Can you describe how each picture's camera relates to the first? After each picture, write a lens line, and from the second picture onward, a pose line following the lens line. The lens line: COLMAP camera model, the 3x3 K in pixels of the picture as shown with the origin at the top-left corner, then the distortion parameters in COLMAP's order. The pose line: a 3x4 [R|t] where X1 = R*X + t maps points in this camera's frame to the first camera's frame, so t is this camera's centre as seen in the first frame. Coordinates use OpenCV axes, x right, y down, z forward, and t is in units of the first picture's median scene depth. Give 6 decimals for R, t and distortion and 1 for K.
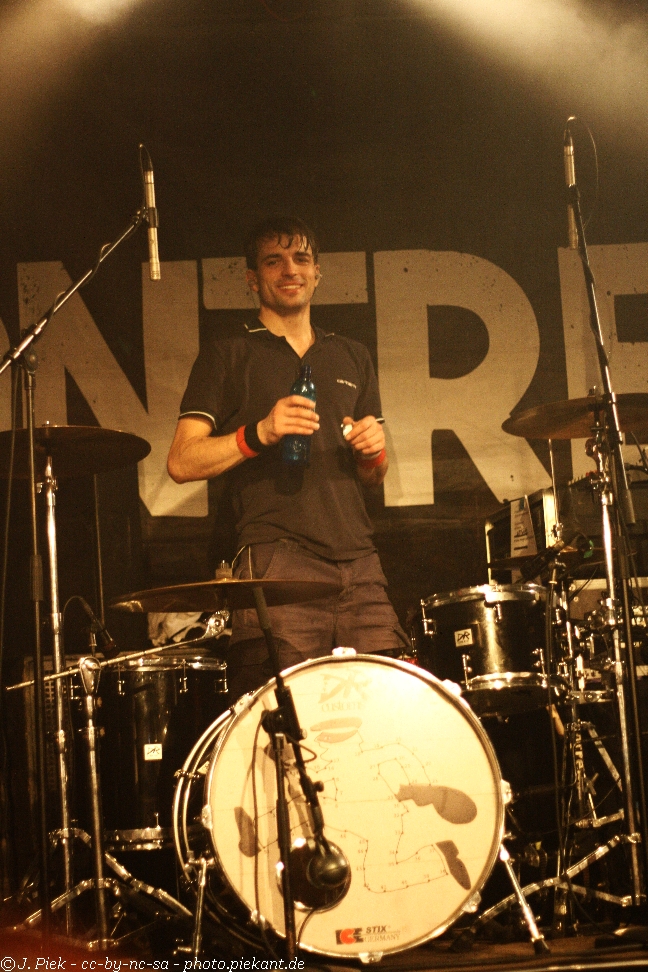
lens RADIAL K [[2325.9, 0, 324.0], [0, 2325.9, 486.0], [0, 0, 1]] dist [-0.042192, -0.129223]
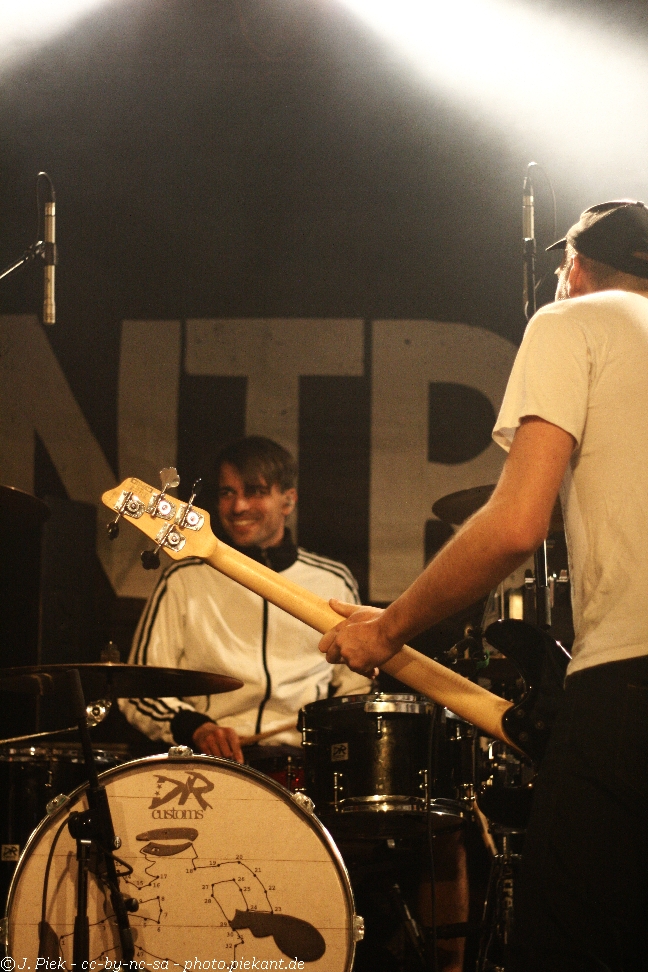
lens RADIAL K [[2325.9, 0, 324.0], [0, 2325.9, 486.0], [0, 0, 1]] dist [-0.042192, -0.129223]
pose [[0.992754, 0.055663, -0.106497, 0.130758], [-0.060738, 0.997138, -0.045022, 0.007725], [0.103686, 0.051164, 0.993293, 0.125933]]
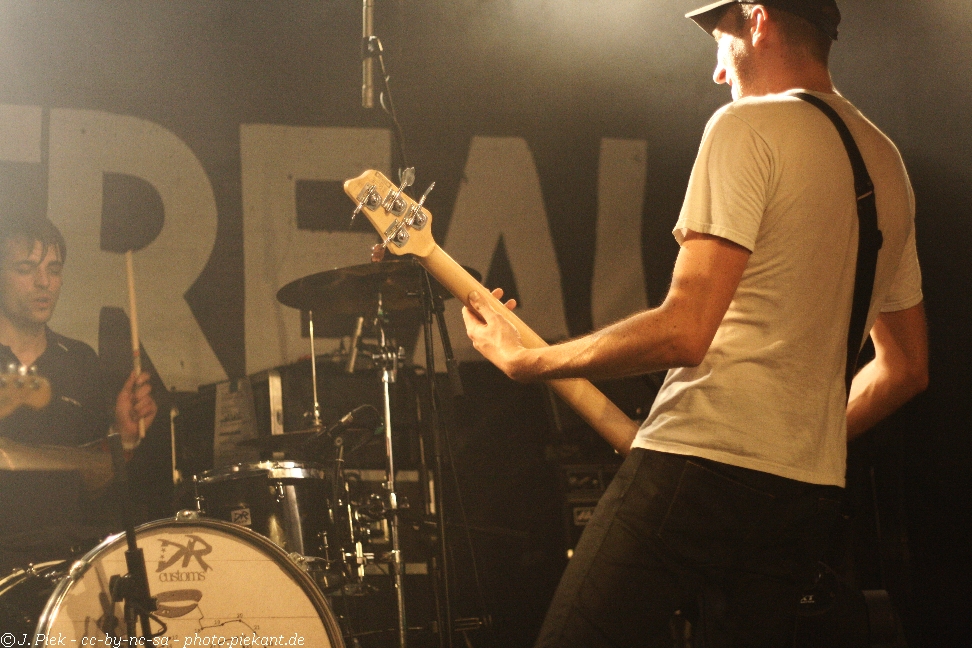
lens RADIAL K [[2325.9, 0, 486.0], [0, 2325.9, 324.0], [0, 0, 1]] dist [-0.042192, -0.129223]
pose [[0.921652, 0.074377, 0.380823, -0.202901], [-0.051896, 0.996267, -0.068981, 0.047971], [-0.384532, 0.043813, 0.922071, 0.122035]]
